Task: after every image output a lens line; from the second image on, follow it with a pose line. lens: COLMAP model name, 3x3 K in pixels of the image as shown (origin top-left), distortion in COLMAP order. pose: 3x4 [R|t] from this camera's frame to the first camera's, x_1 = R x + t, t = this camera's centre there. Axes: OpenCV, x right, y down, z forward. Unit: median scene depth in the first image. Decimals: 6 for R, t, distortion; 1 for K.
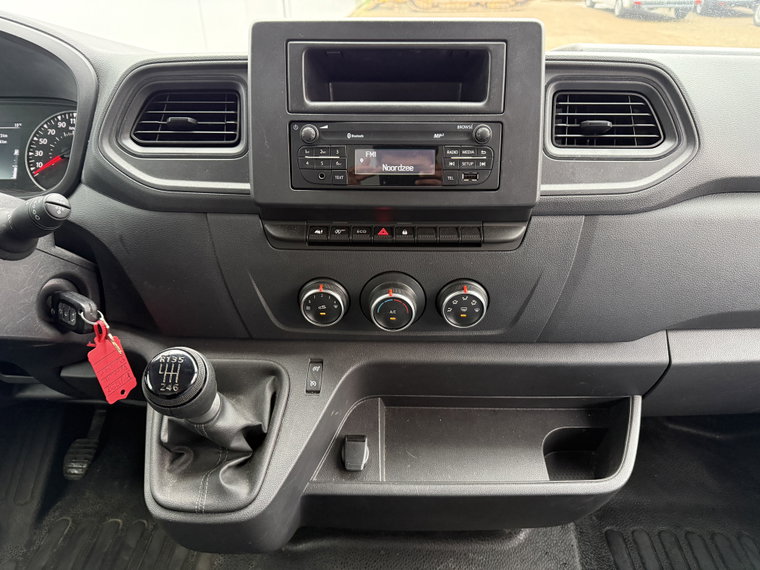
lens RADIAL K [[534.3, 0, 380.0], [0, 534.3, 285.0], [0, 0, 1]] dist [0.048239, -0.057303]
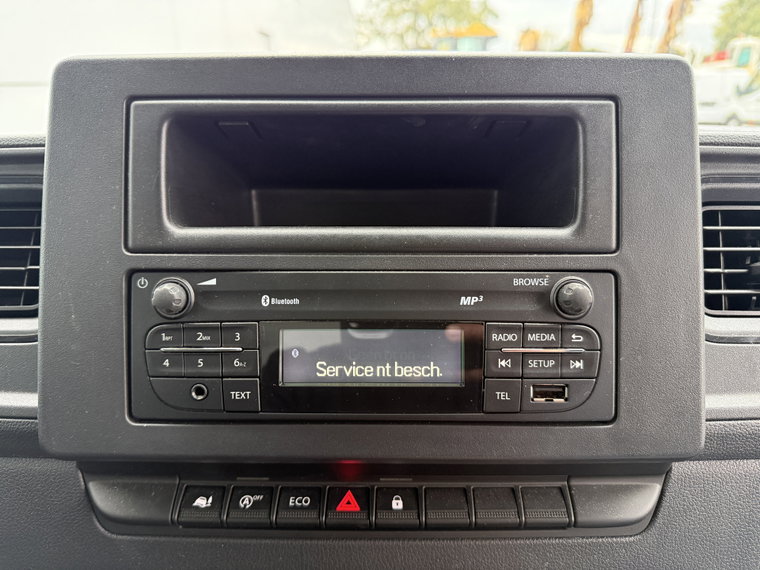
lens RADIAL K [[534.3, 0, 380.0], [0, 534.3, 285.0], [0, 0, 1]] dist [0.048239, -0.057303]
pose [[0.999931, -0.004754, 0.010733, 0.030753], [0.006945, 0.976717, -0.214420, -0.196368], [-0.009464, 0.214480, 0.976682, 0.569620]]
